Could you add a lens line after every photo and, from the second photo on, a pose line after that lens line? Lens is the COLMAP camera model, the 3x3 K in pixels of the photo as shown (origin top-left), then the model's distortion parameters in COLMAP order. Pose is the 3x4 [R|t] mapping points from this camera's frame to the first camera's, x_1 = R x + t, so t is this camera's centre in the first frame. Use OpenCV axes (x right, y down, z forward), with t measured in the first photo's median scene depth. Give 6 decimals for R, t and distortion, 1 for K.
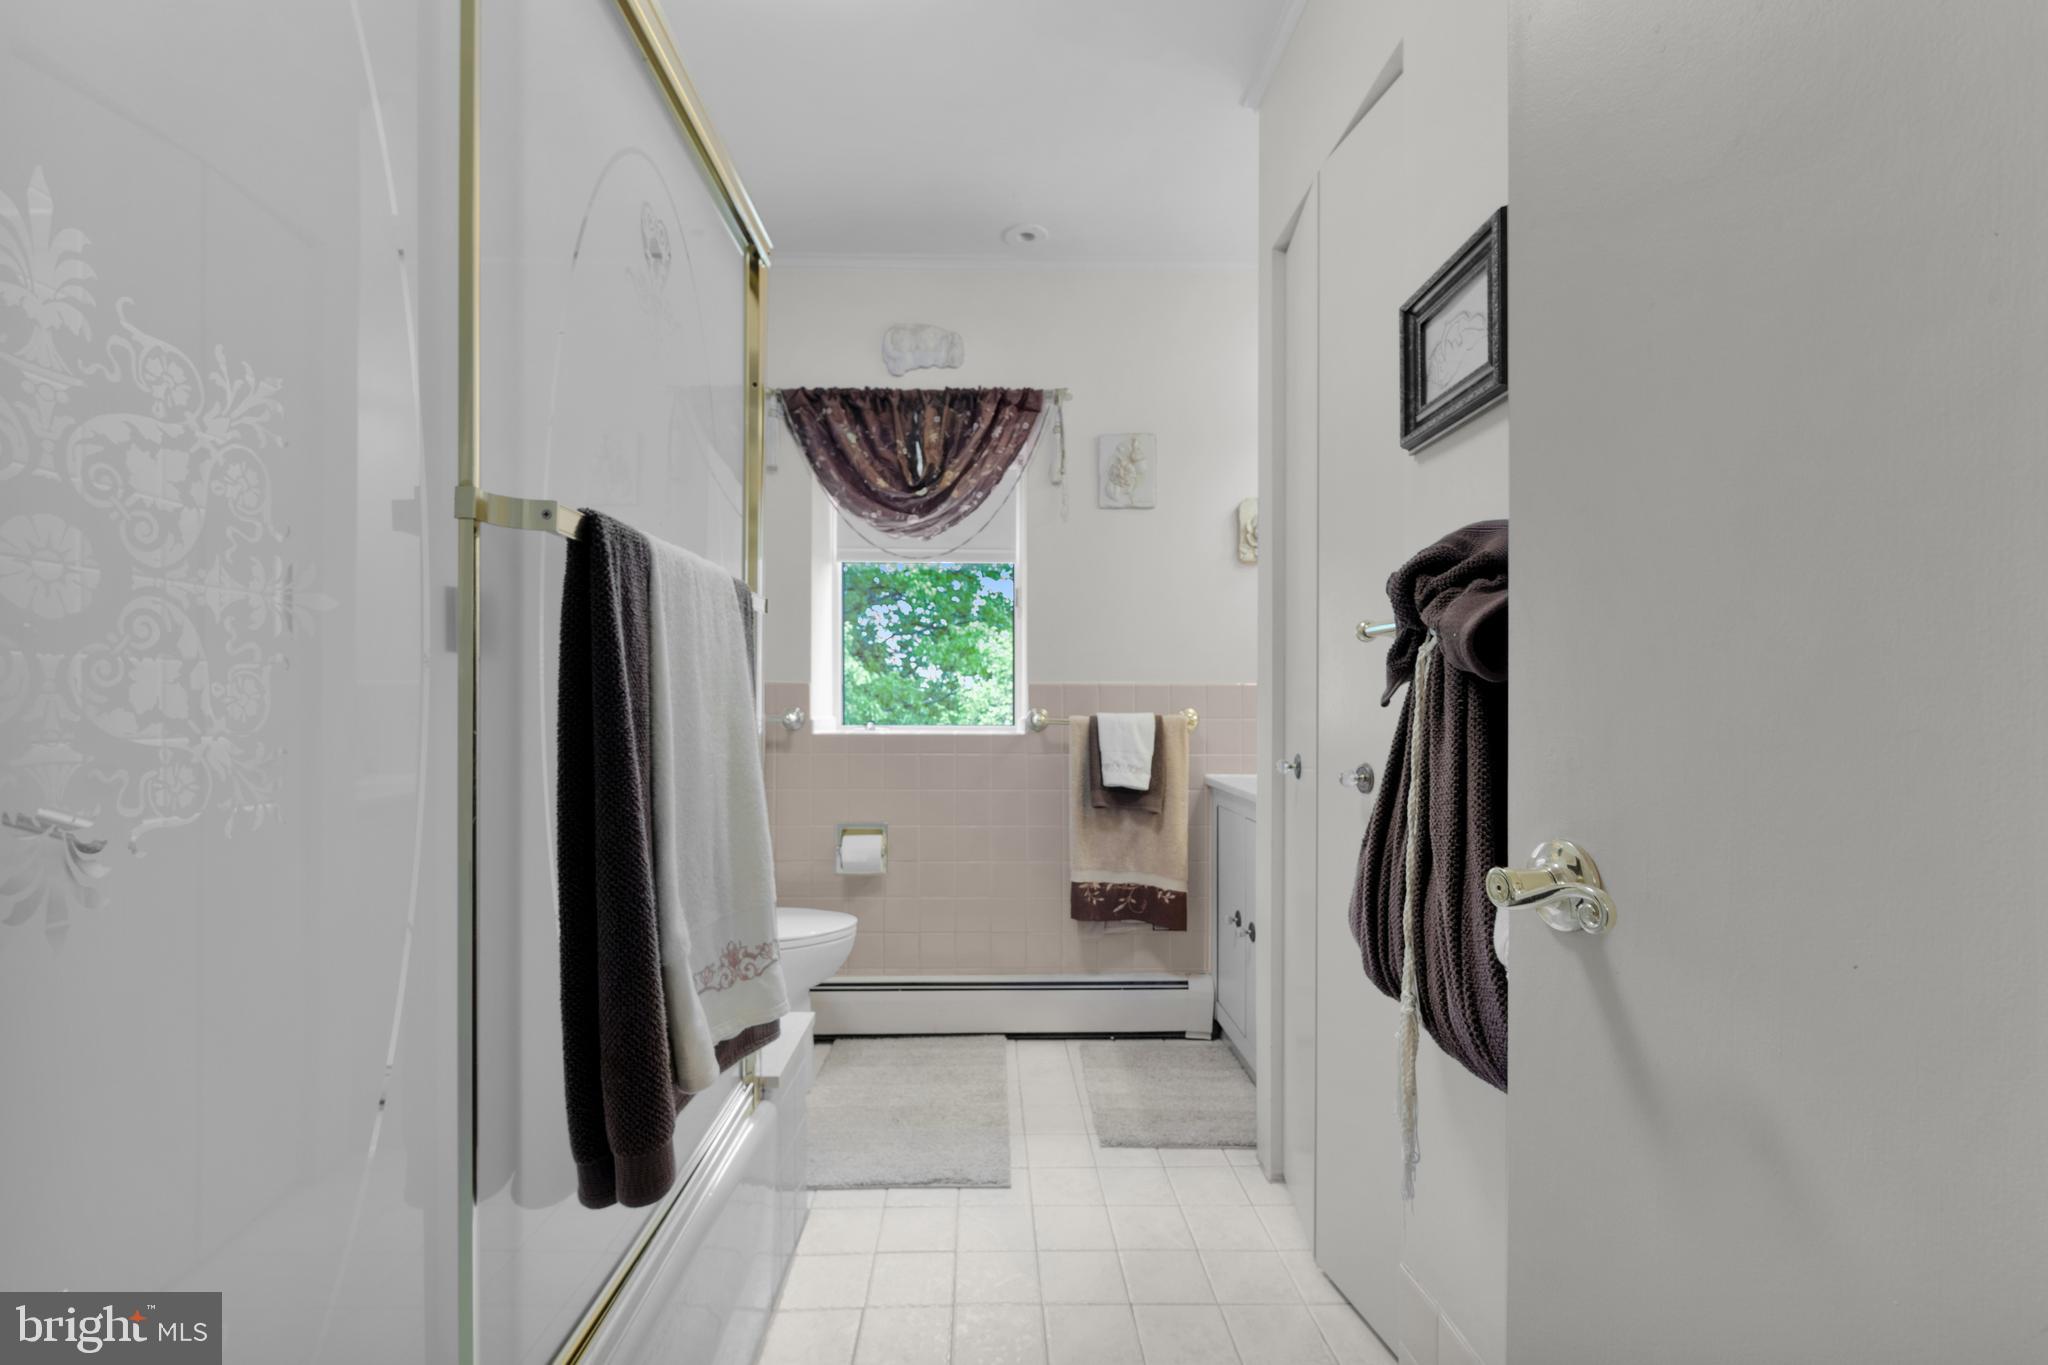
lens RADIAL K [[933.9, 0, 1024.9], [0, 933.9, 699.8], [0, 0, 1]] dist [0.000372, -0.000006]
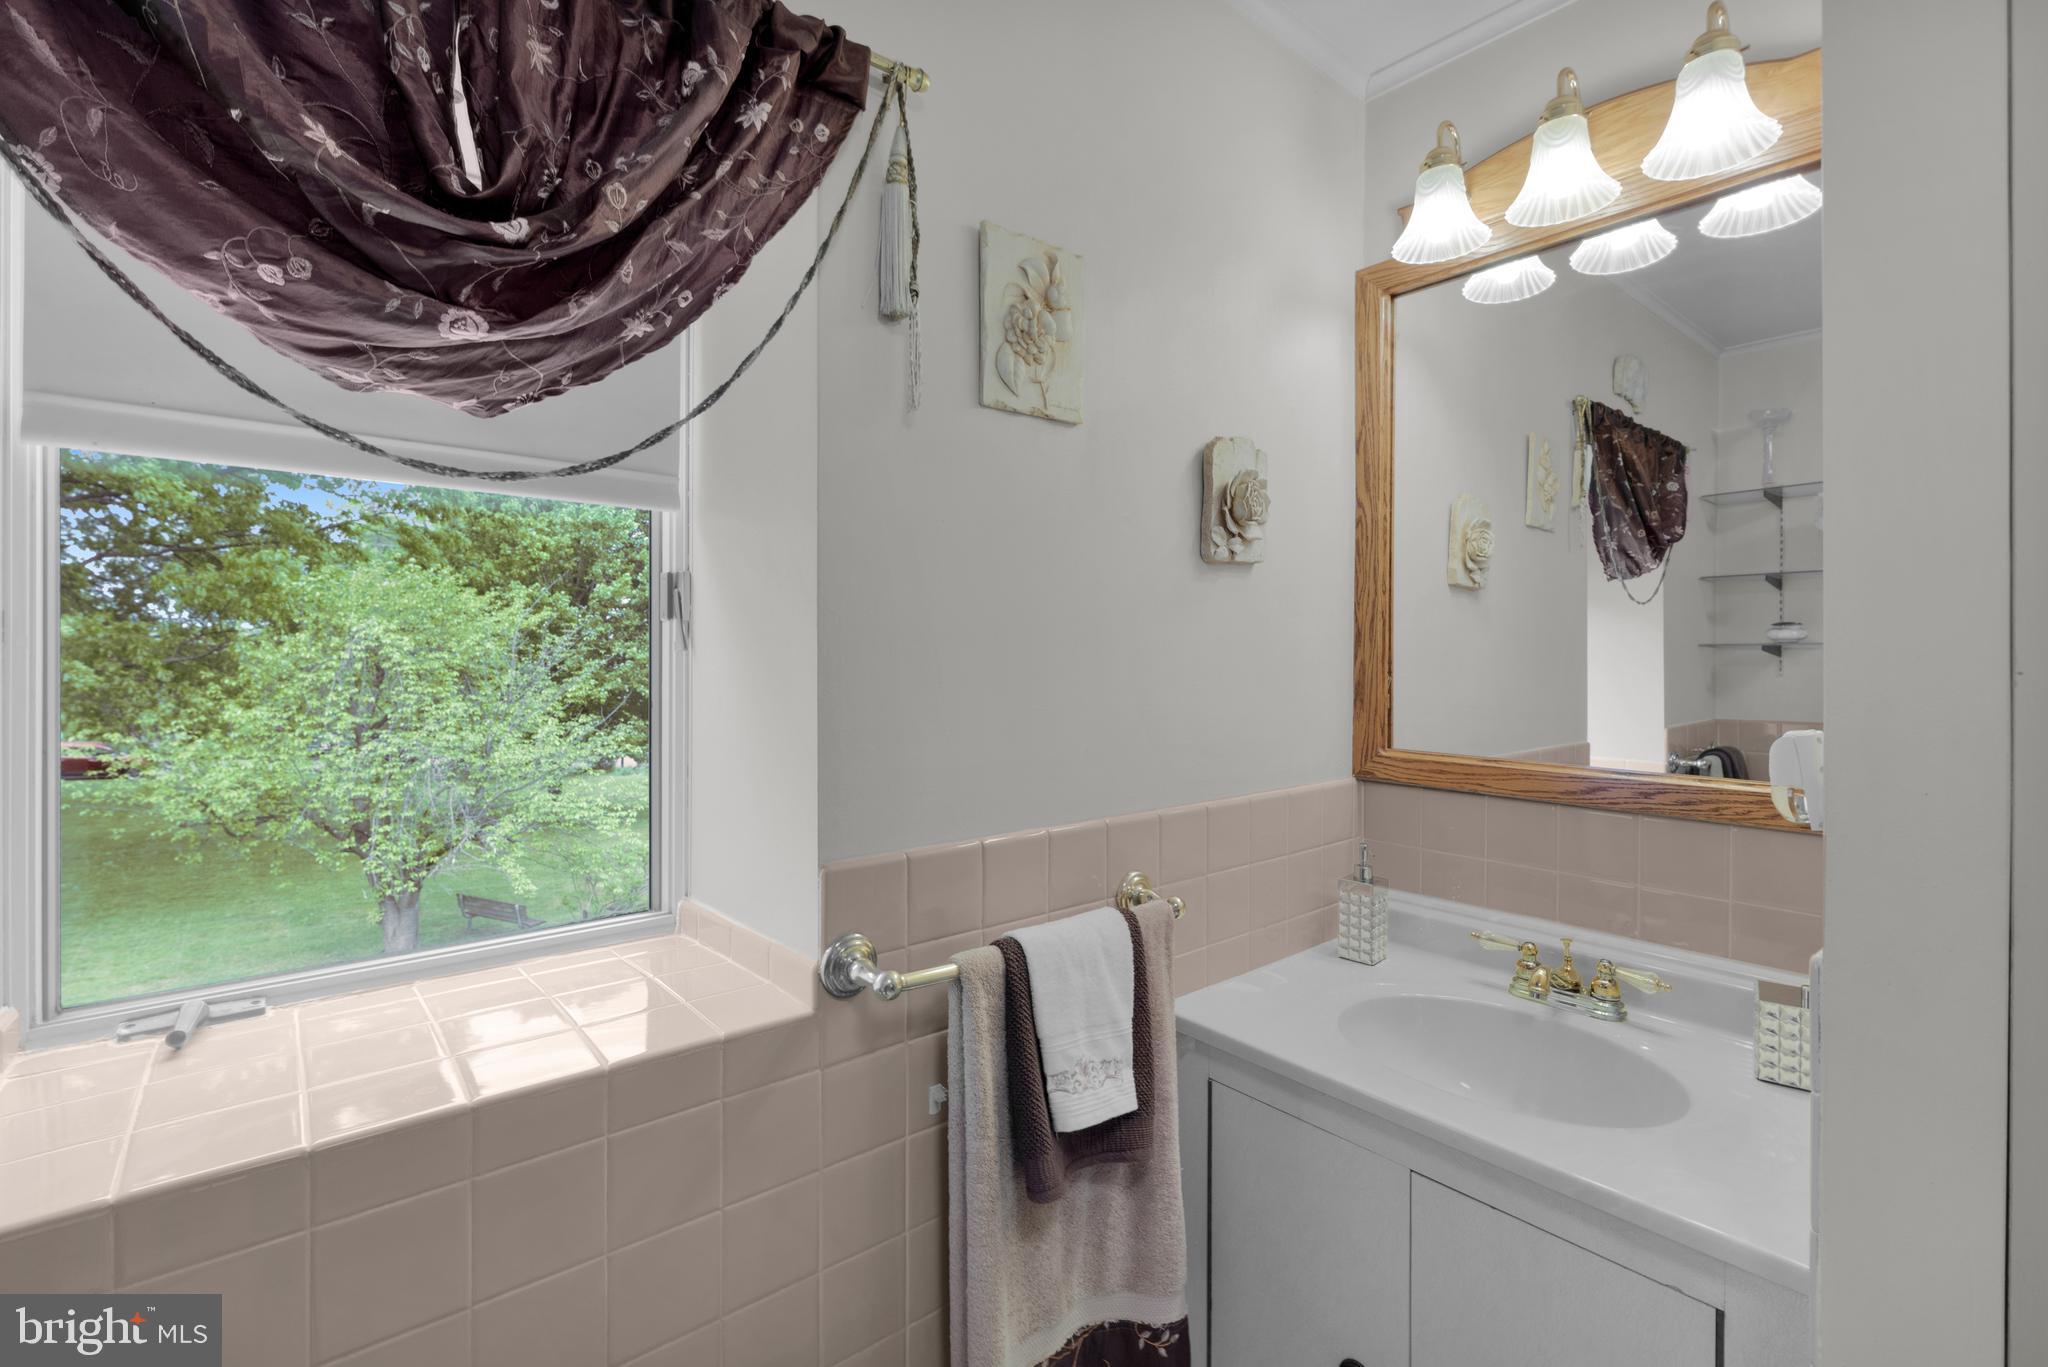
lens RADIAL K [[926.2, 0, 1035.7], [0, 926.2, 652.7], [0, 0, 1]] dist [-0.000253, 0.000020]
pose [[0.791152, 0.005940, 0.611591, -0.147373], [-0.011663, 0.999918, 0.005376, -0.101201], [-0.611509, -0.011386, 0.791156, 0.673720]]
